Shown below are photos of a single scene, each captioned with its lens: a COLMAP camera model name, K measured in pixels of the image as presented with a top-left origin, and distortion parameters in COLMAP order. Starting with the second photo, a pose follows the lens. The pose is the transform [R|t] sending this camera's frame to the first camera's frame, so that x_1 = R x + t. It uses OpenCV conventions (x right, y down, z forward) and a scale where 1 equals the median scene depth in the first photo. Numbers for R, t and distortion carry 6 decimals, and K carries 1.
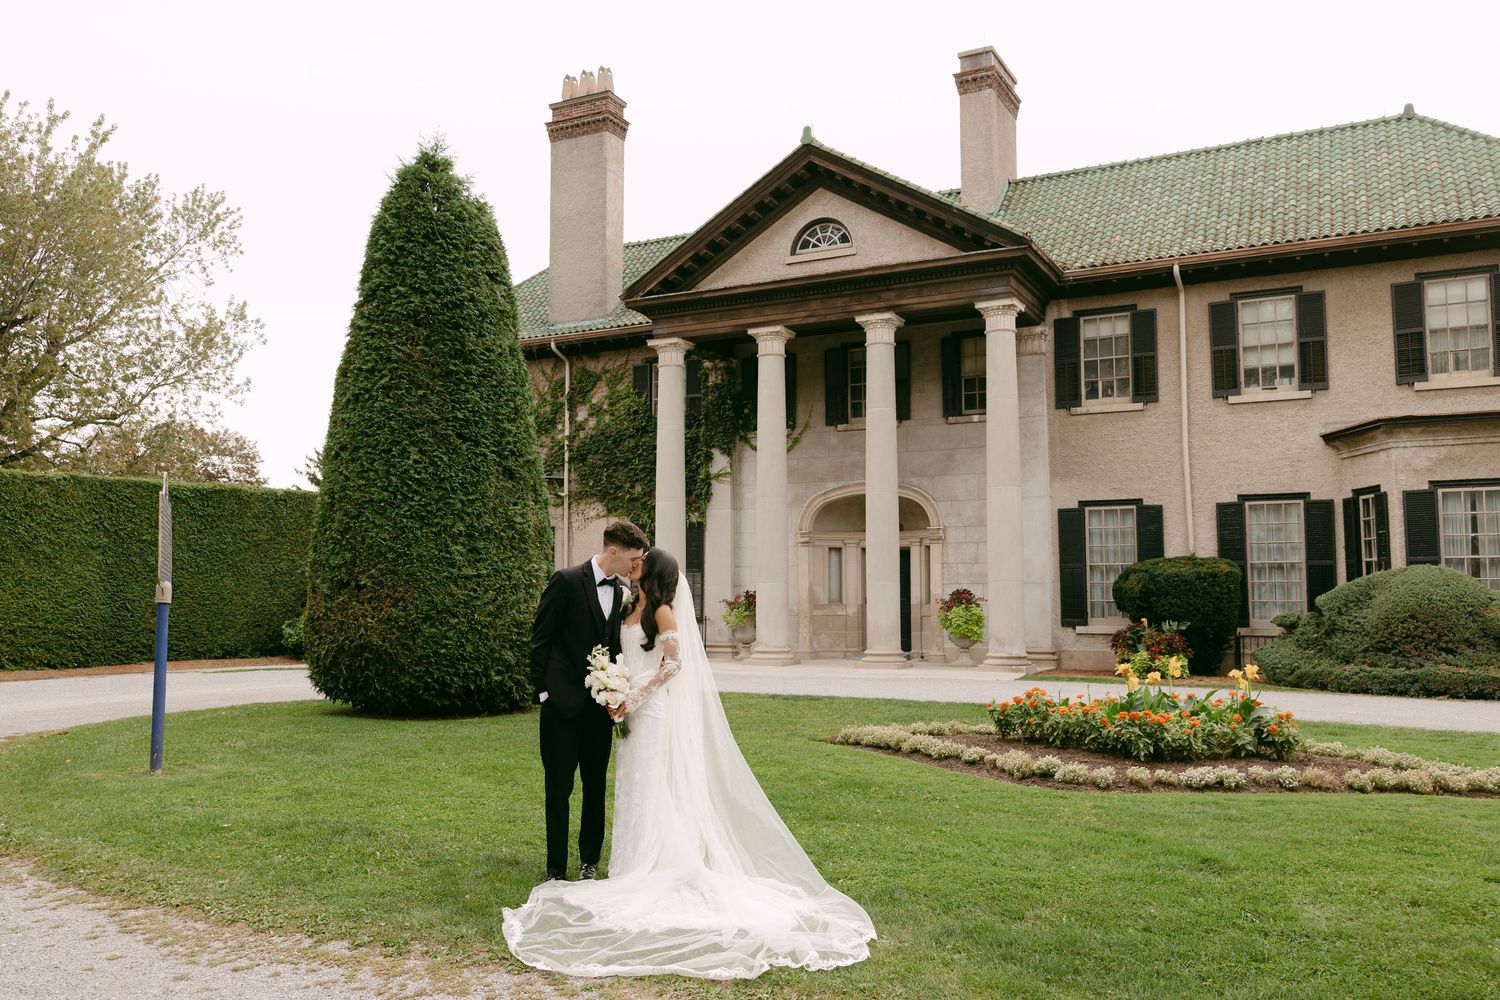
lens RADIAL K [[1180.7, 0, 750.0], [0, 1180.7, 500.0], [0, 0, 1]] dist [0.001311, 0.004672]
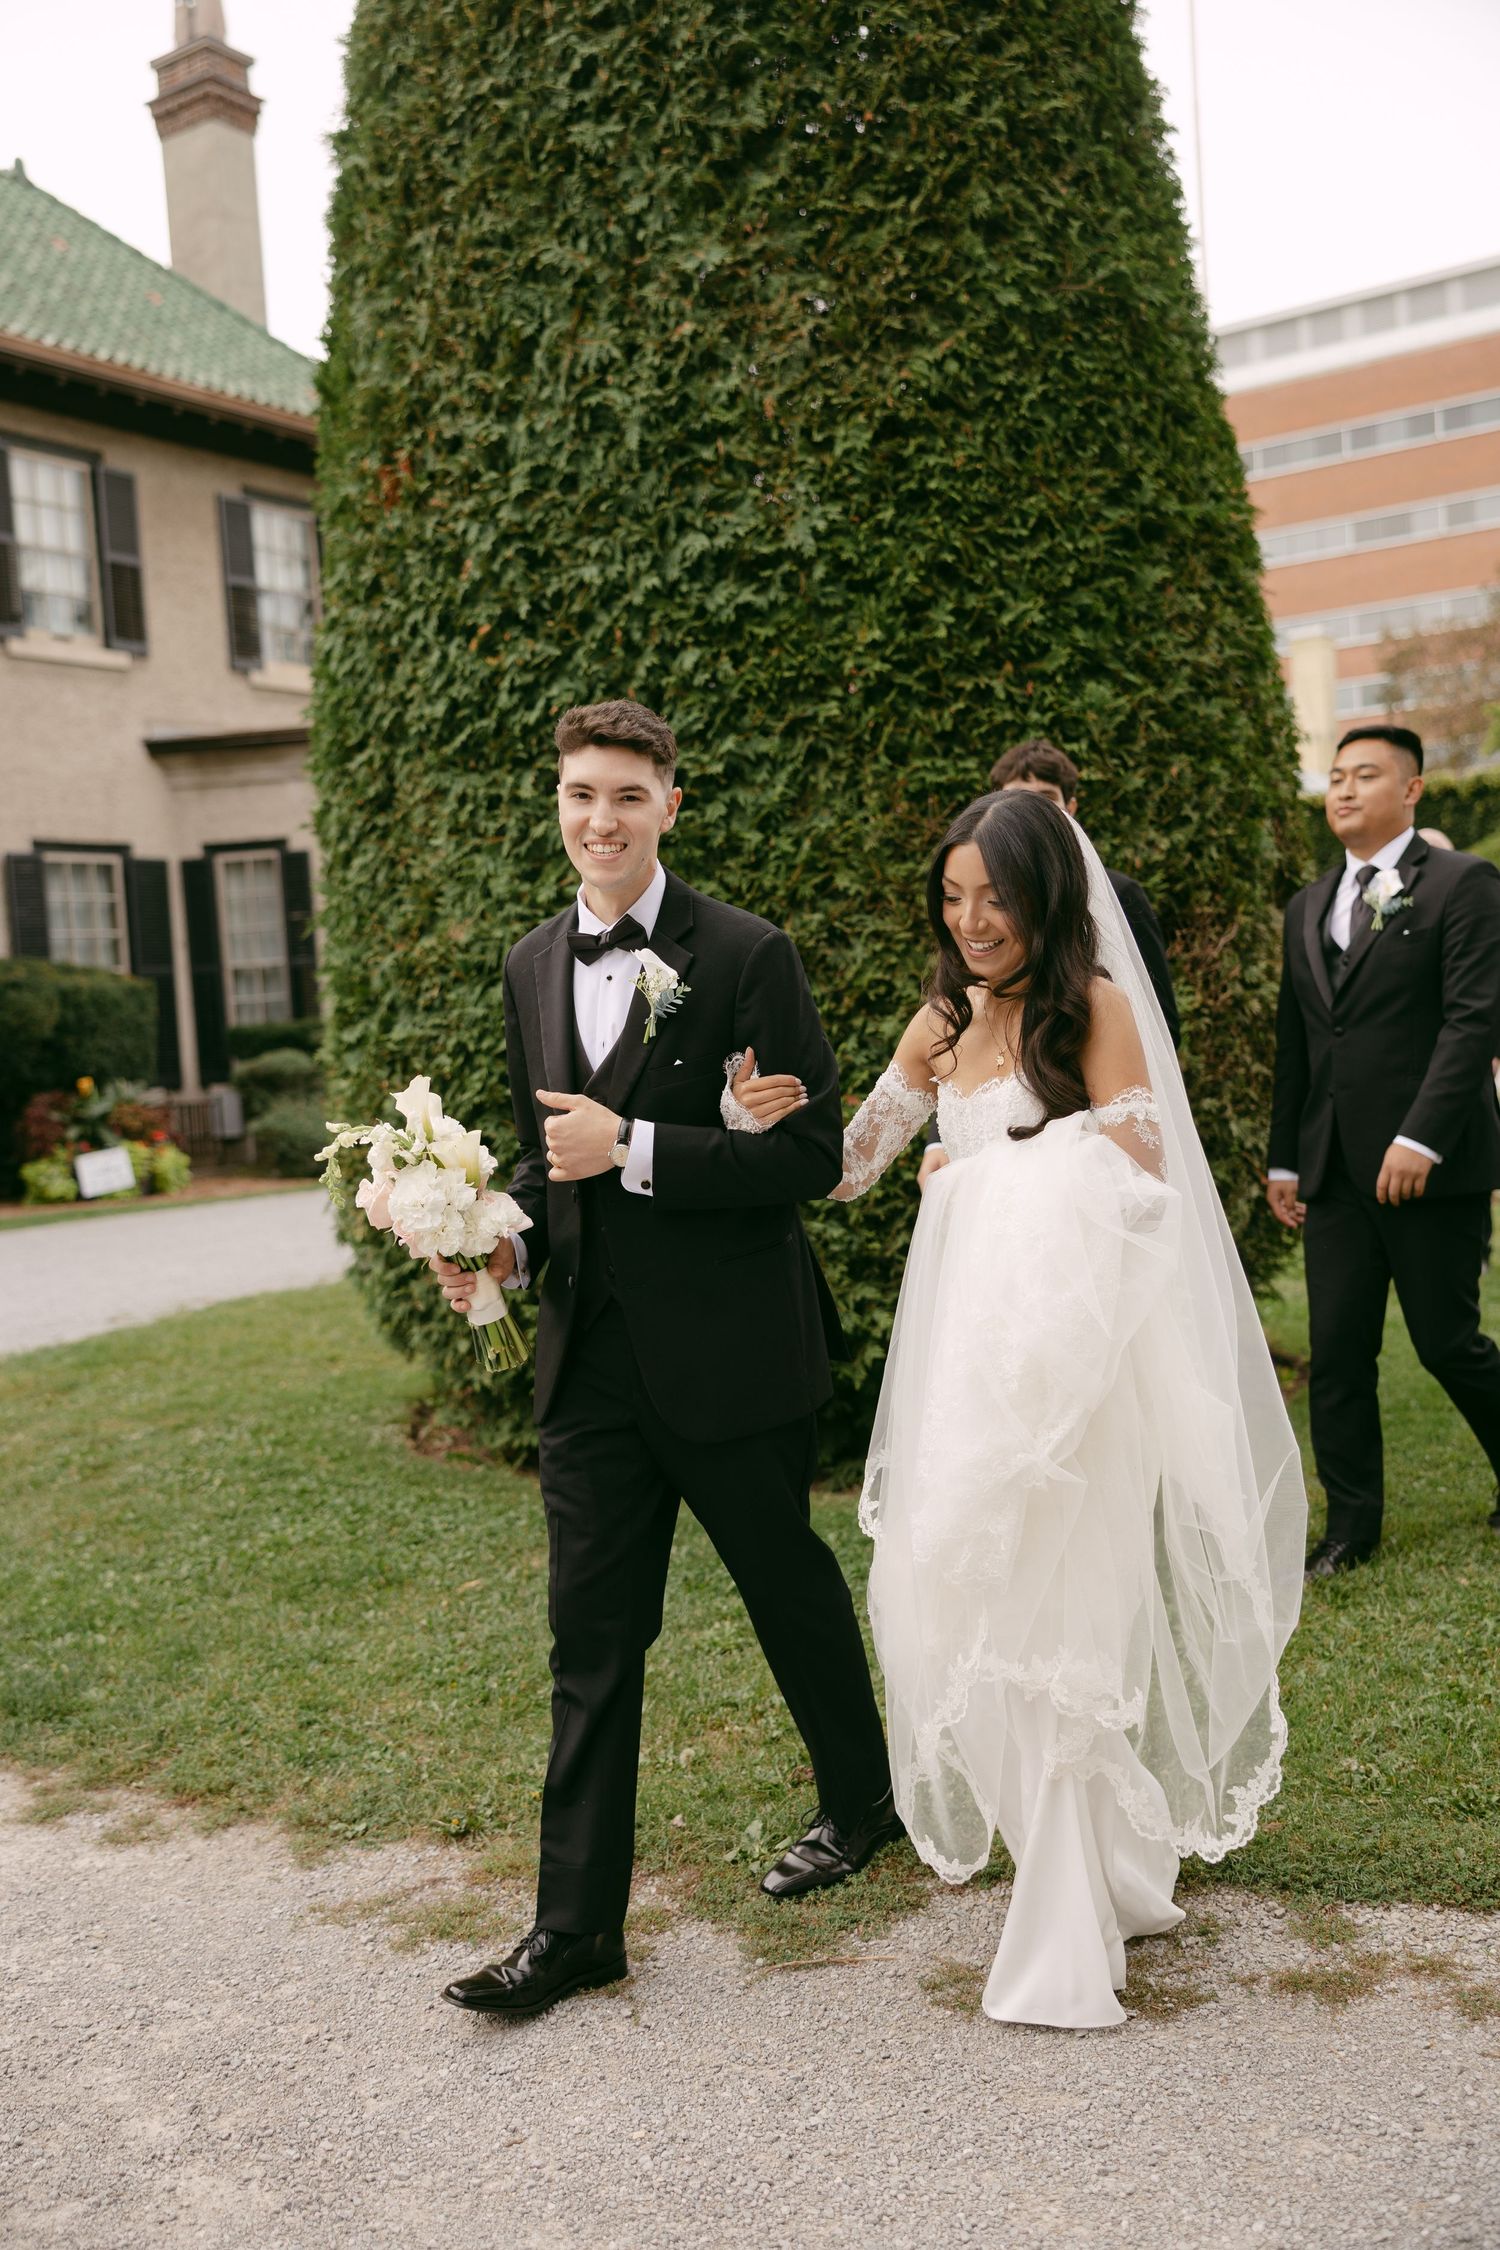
lens RADIAL K [[2064.0, 0, 719.8], [0, 2064.0, 1164.0], [0, 0, 1]] dist [0.011550, 0.000104]
pose [[0.121350, -0.080643, 0.989329, -0.433875], [-0.022154, 0.996226, 0.083923, 0.052442], [-0.992363, -0.032101, 0.119105, 0.575210]]
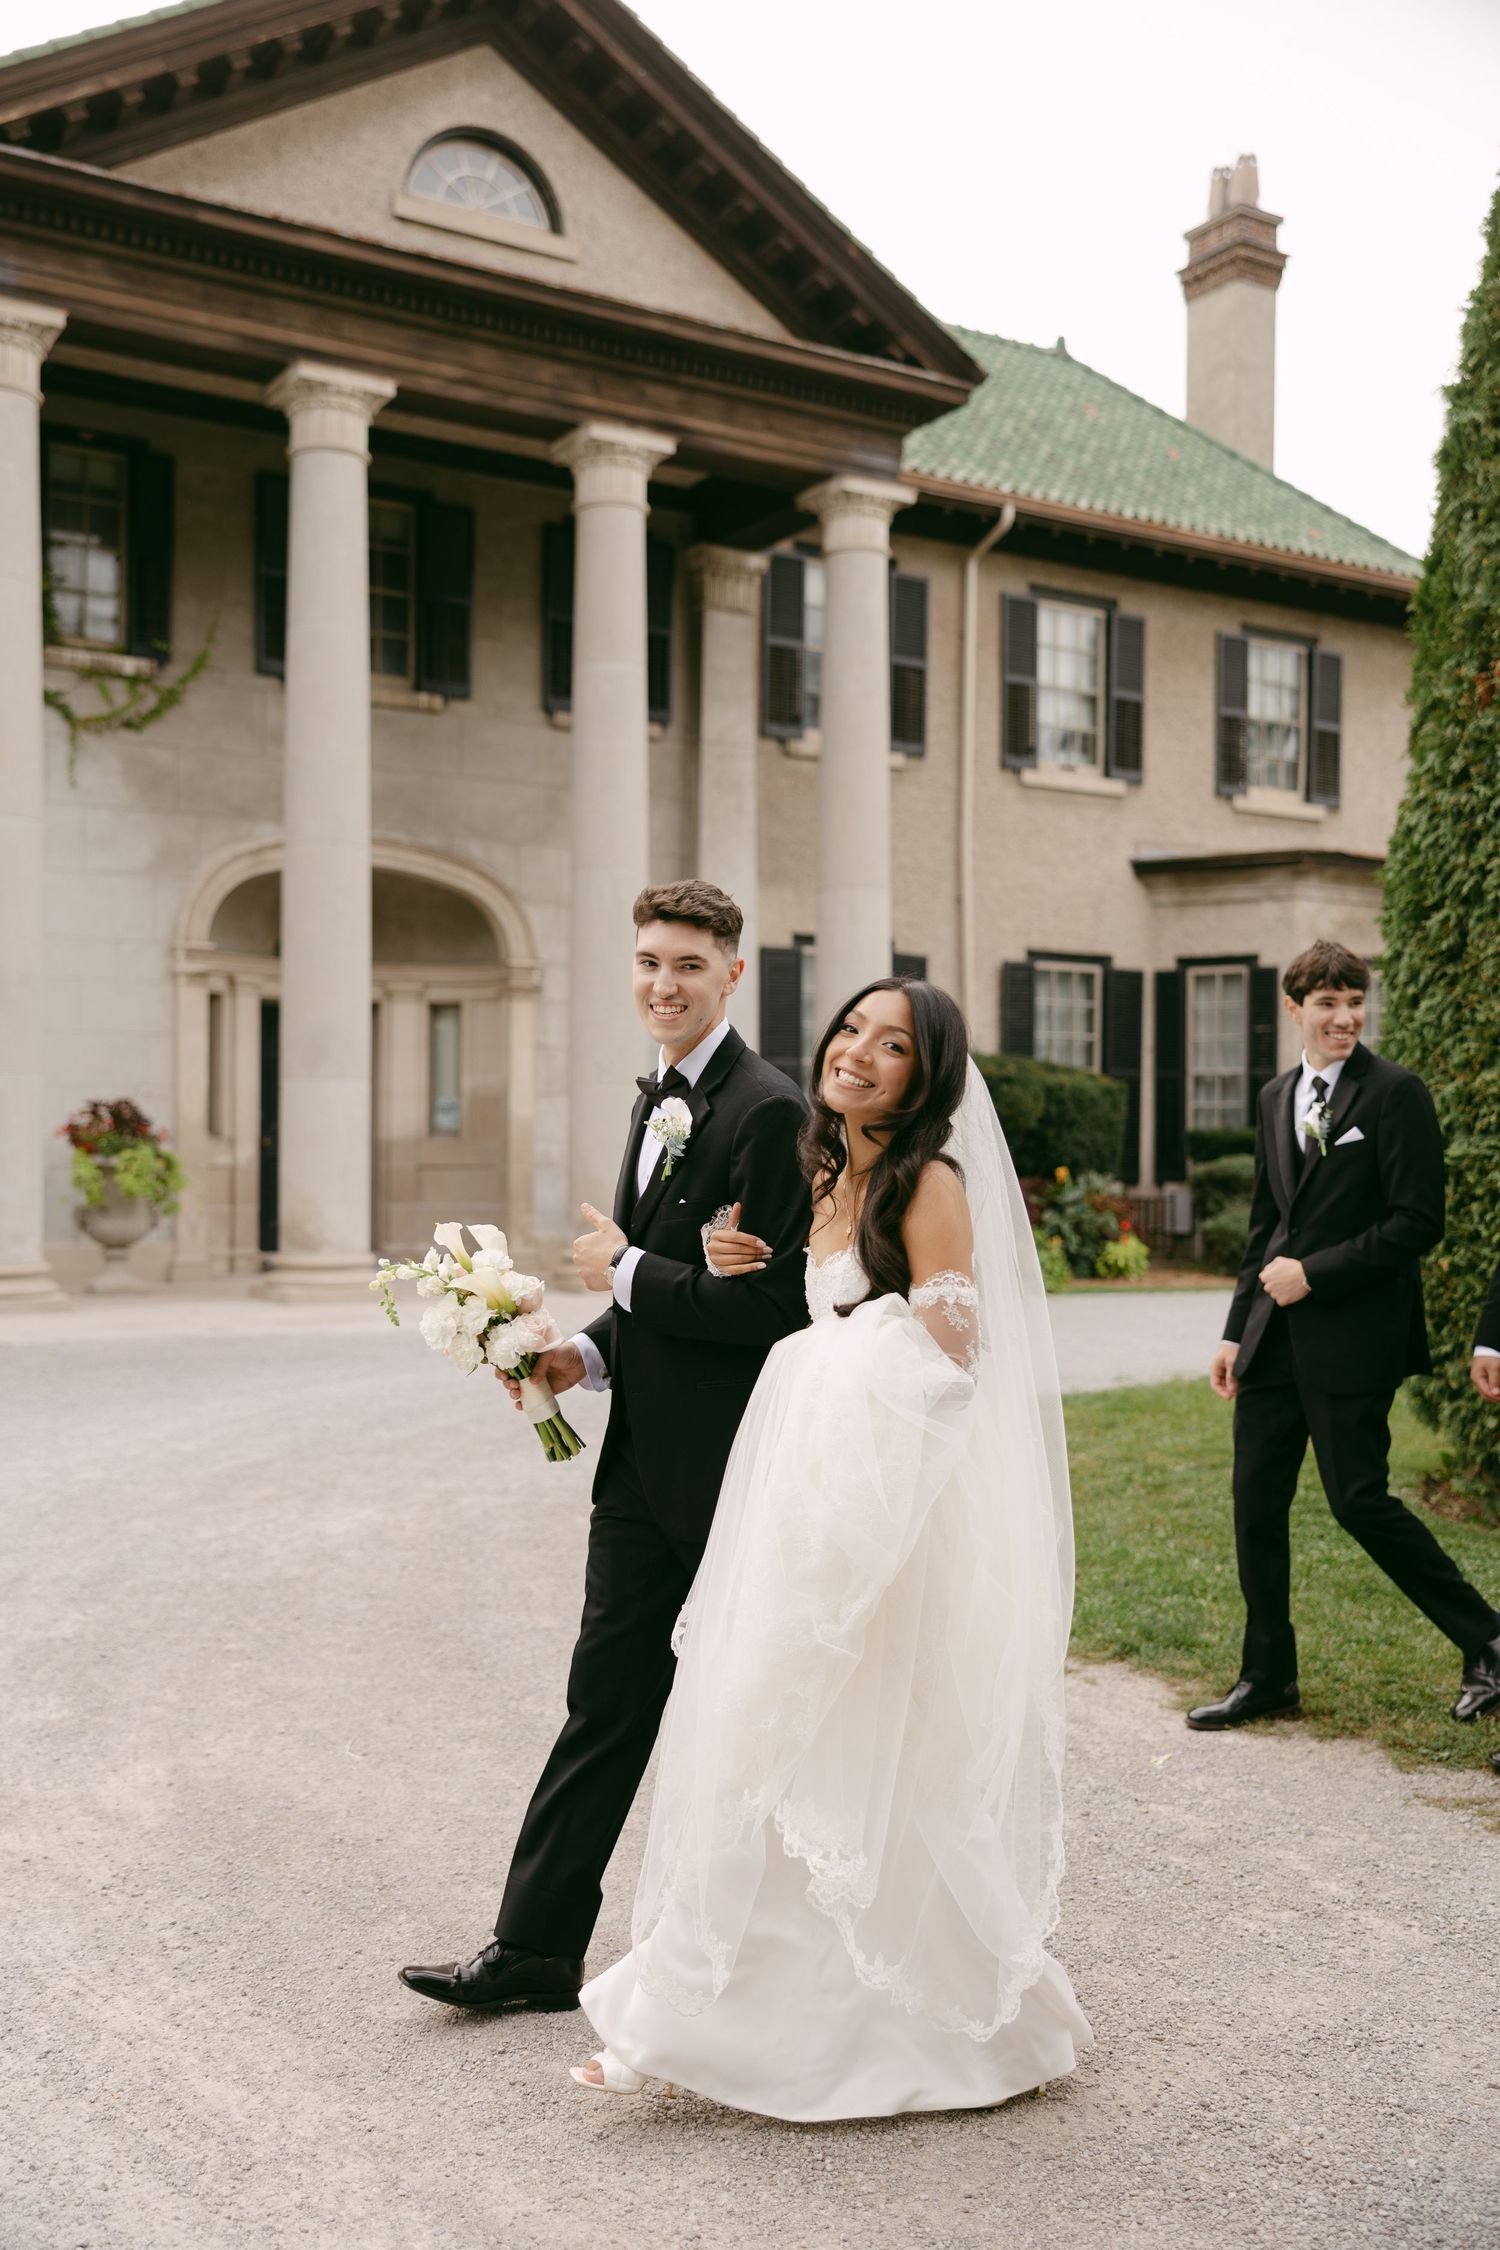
lens RADIAL K [[2064.0, 0, 719.8], [0, 2064.0, 1164.0], [0, 0, 1]] dist [0.011550, 0.000104]
pose [[0.526661, -0.006159, 0.850053, -0.490747], [-0.080242, 0.995149, 0.056925, 0.052064], [-0.846280, -0.098191, 0.523612, 0.577985]]
